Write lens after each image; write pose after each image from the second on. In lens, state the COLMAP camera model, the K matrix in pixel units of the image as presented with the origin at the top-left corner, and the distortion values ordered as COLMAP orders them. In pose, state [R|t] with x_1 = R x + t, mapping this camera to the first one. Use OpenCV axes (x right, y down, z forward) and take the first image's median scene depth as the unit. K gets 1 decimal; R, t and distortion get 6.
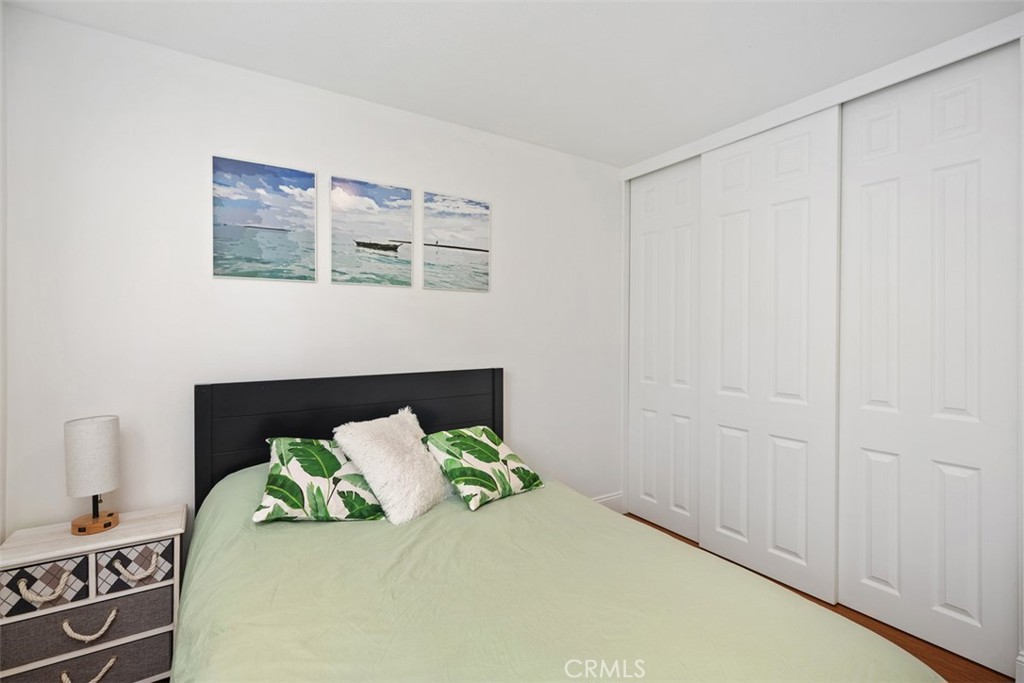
lens RADIAL K [[460.4, 0, 512.1], [0, 460.4, 333.0], [0, 0, 1]] dist [0.005144, 0.000762]
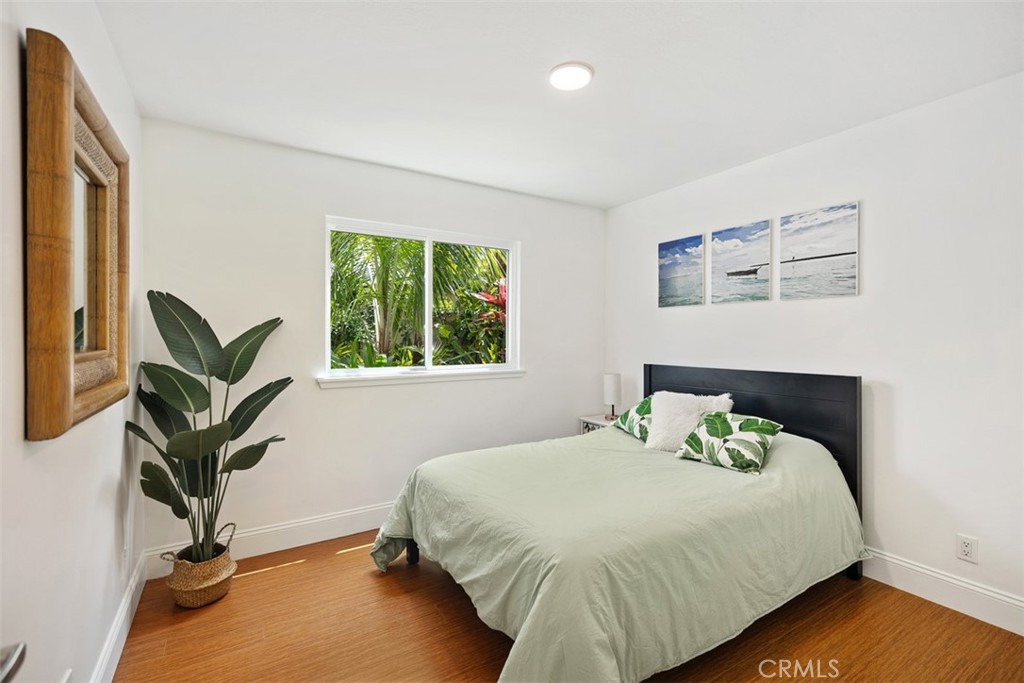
lens RADIAL K [[460.4, 0, 514.6], [0, 460.4, 338.1], [0, 0, 1]] dist [0.005144, 0.000762]
pose [[0.002667, 0.011313, -0.999932, 1.038970], [0.006821, 0.999913, 0.011331, -0.019836], [0.999973, -0.006851, 0.002590, 0.340672]]
